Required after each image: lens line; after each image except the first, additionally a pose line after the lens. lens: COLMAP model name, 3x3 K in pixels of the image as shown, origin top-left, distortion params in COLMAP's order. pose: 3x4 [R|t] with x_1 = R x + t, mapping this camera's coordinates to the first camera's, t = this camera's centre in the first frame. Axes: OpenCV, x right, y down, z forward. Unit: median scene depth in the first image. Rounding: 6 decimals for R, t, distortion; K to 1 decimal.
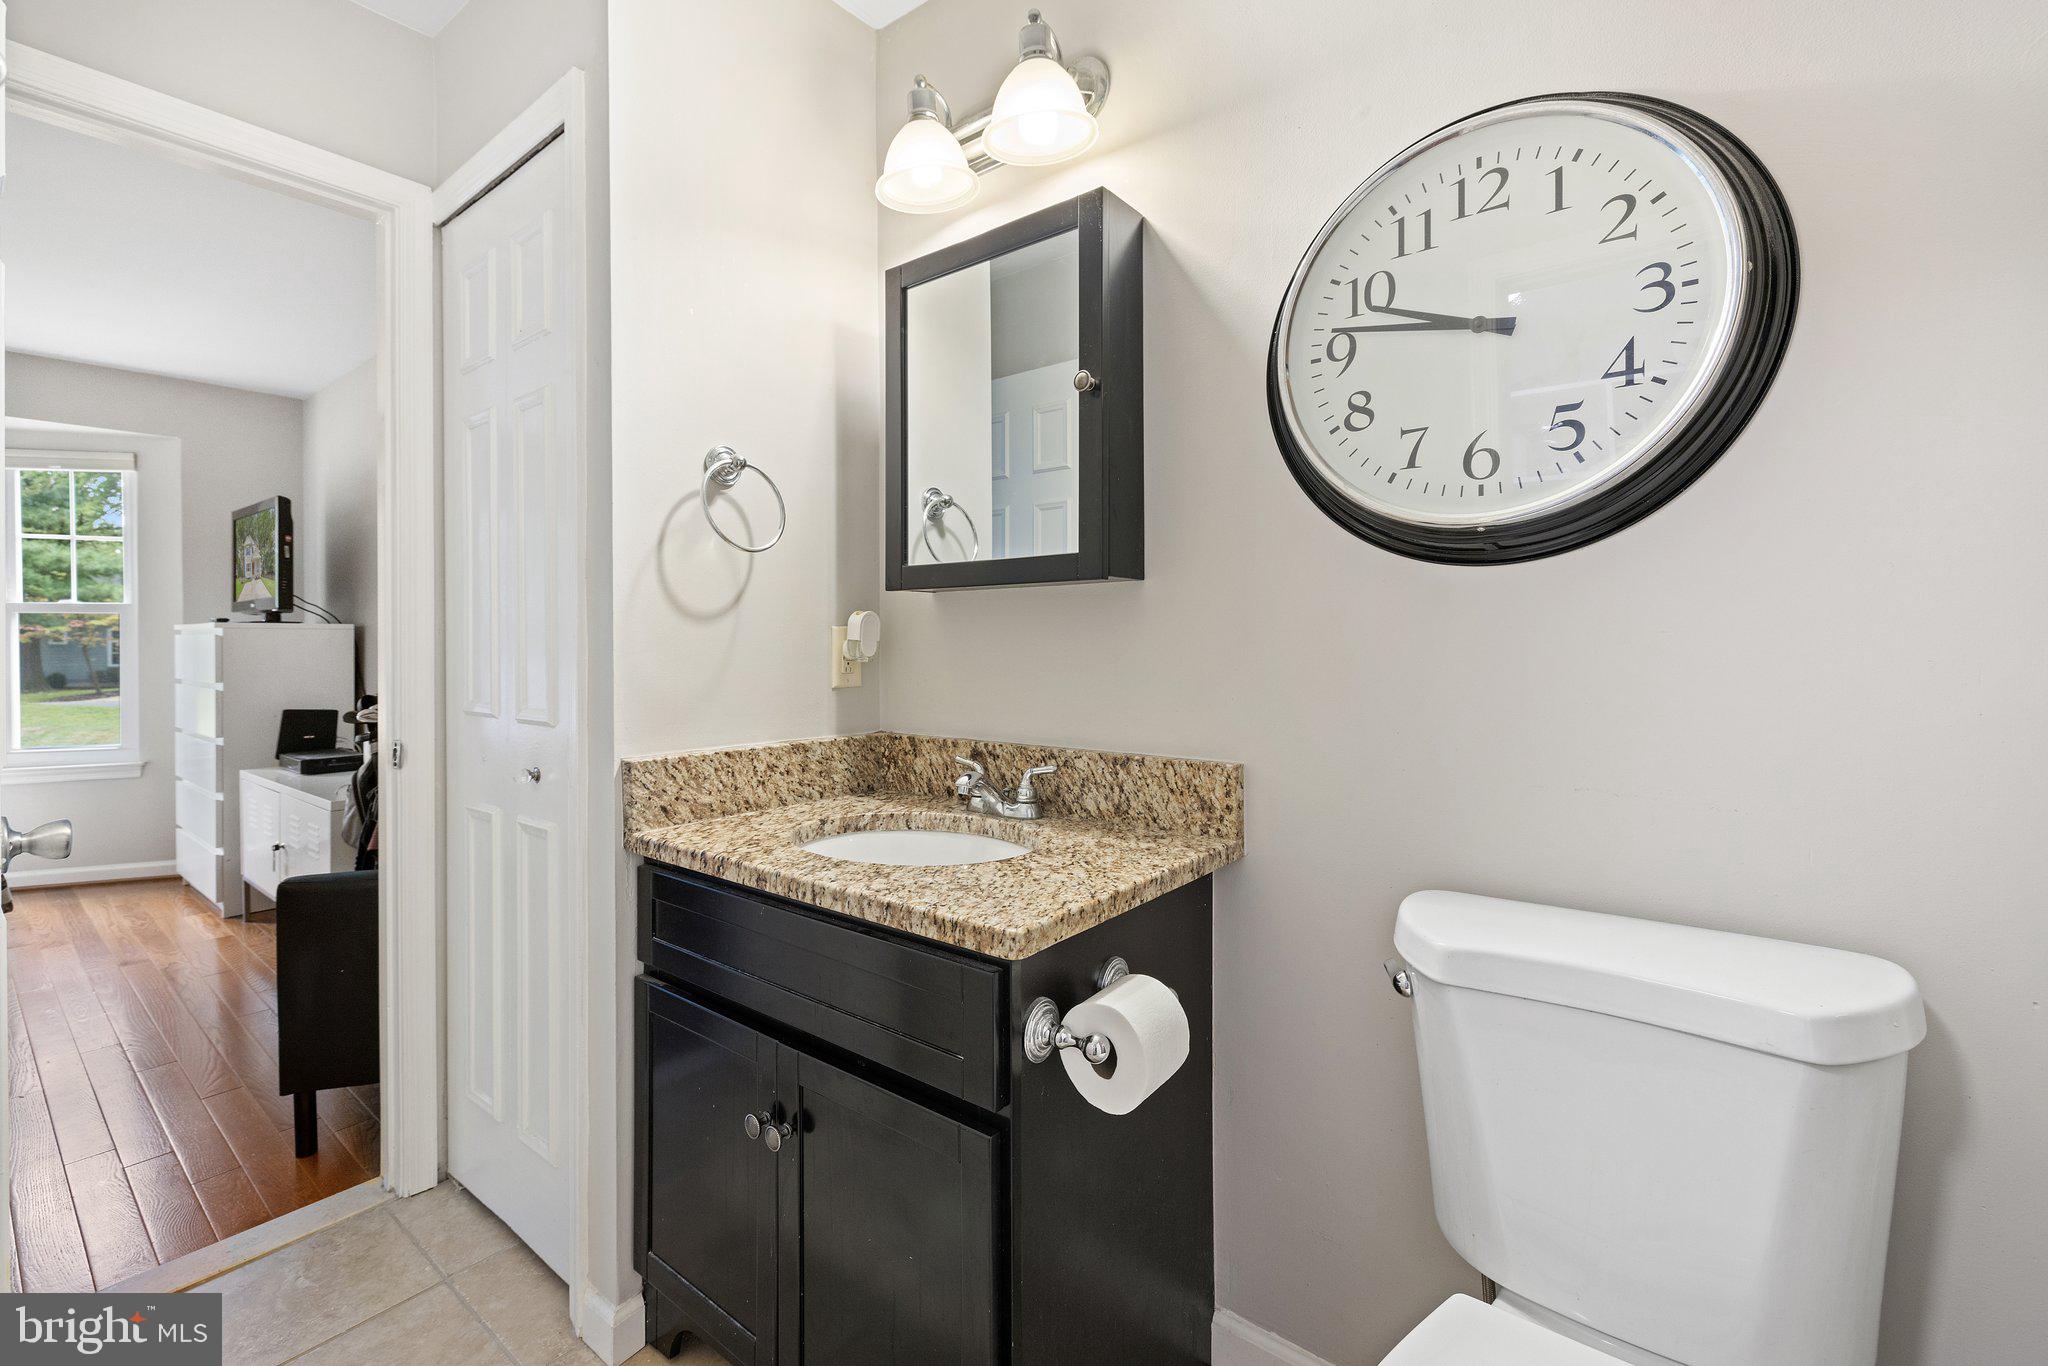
lens RADIAL K [[874.1, 0, 1022.5], [0, 874.1, 645.5], [0, 0, 1]] dist [0.000360, -0.000153]
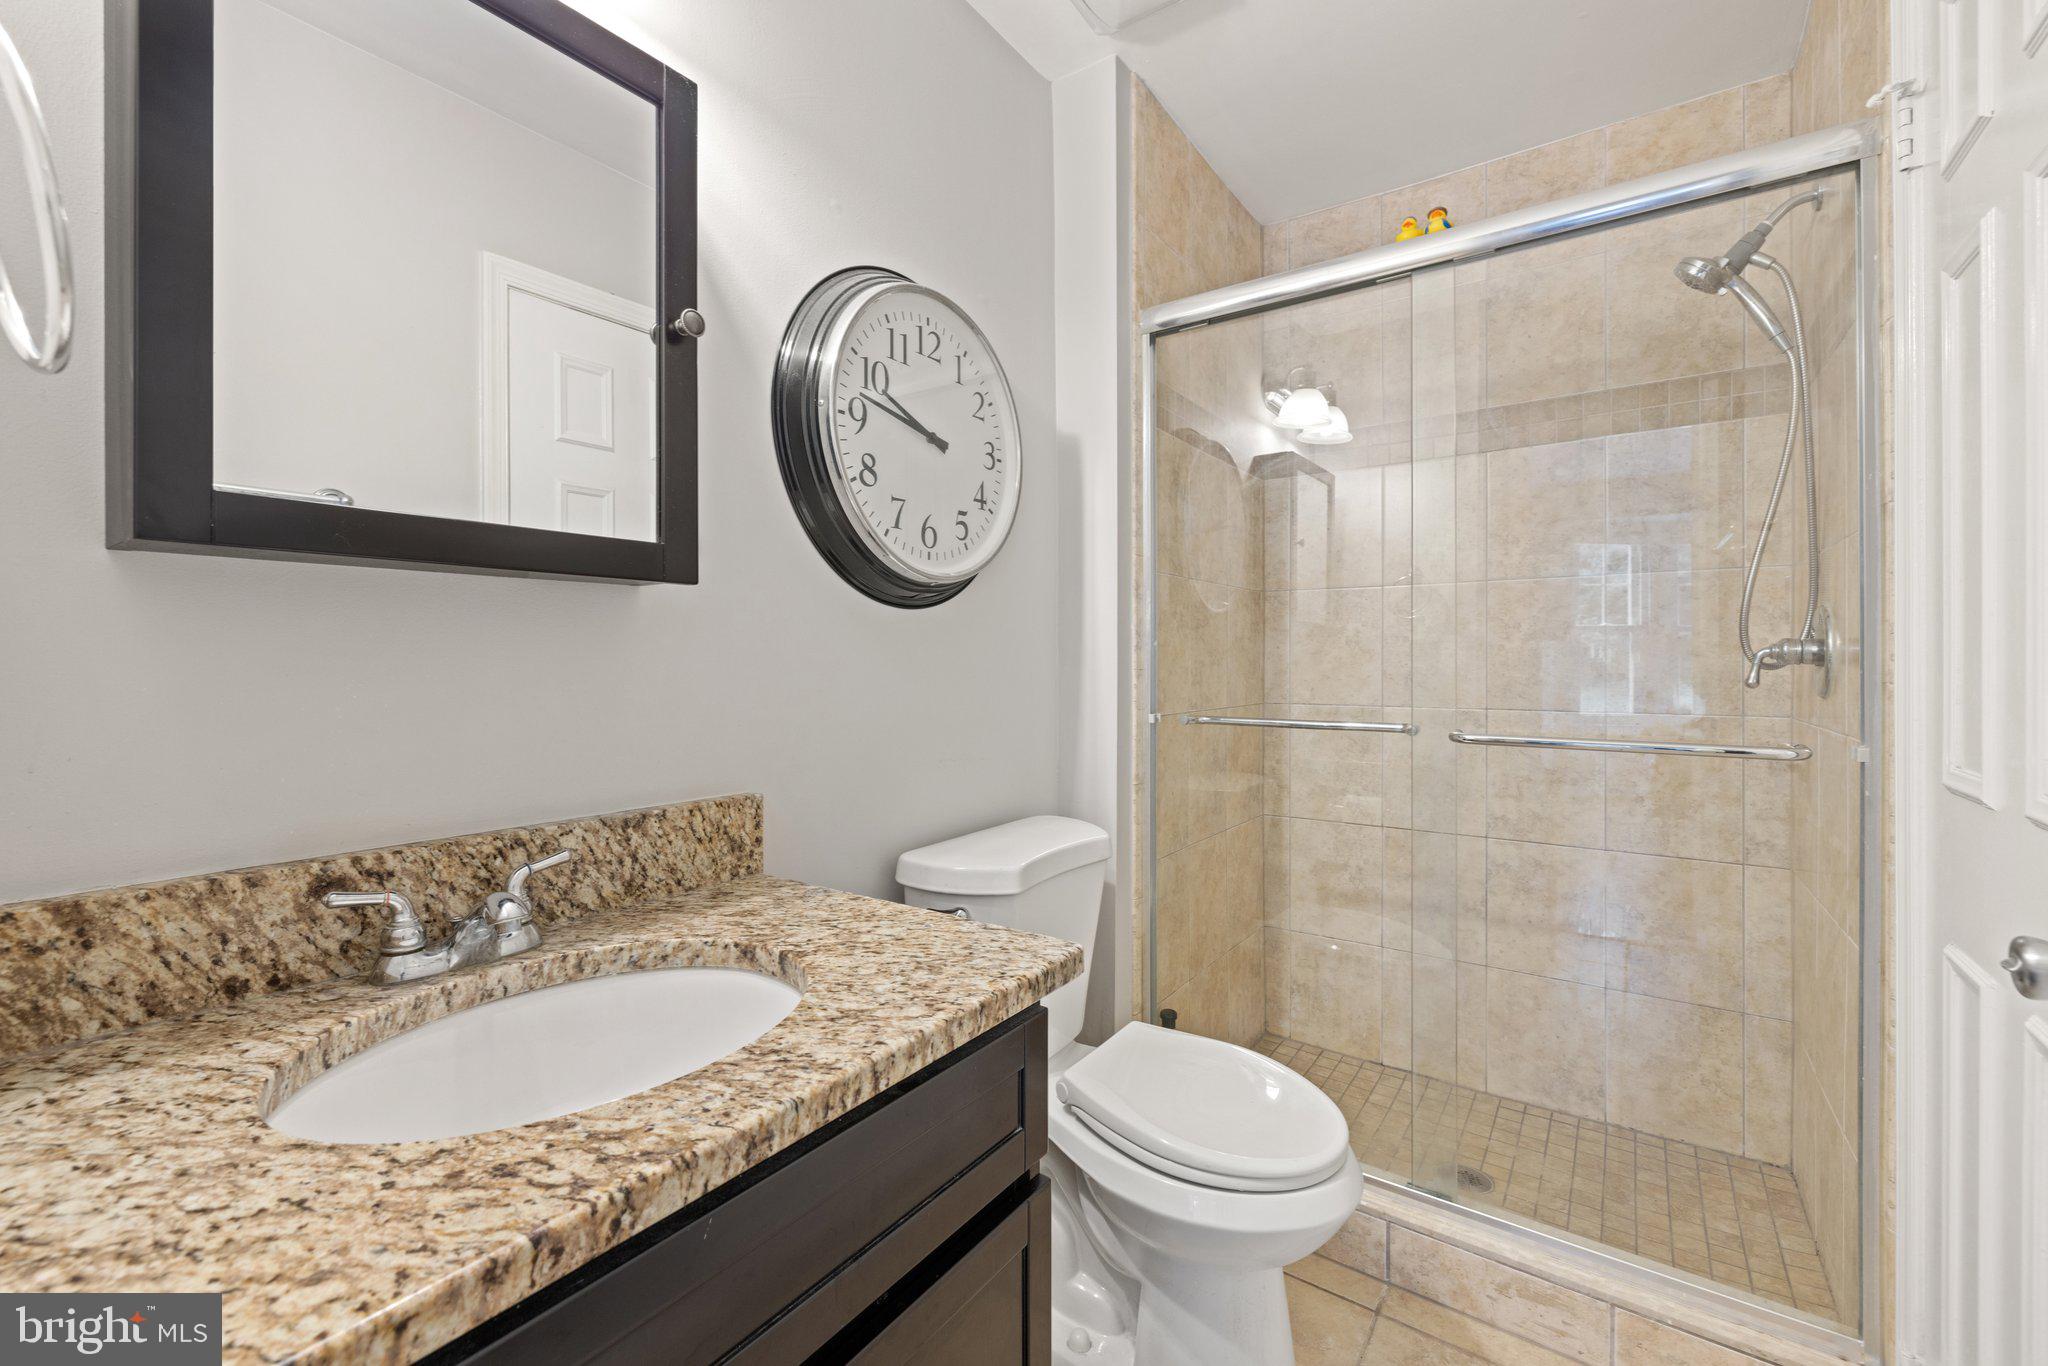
lens RADIAL K [[851.4, 0, 1001.5], [0, 851.4, 659.8], [0, 0, 1]] dist [-0.003572, -0.000260]
pose [[-0.035525, 0.002775, 0.999365, -0.682915], [0.001321, 0.999995, -0.002729, -0.006152], [-0.999368, 0.001223, -0.035528, 0.758160]]
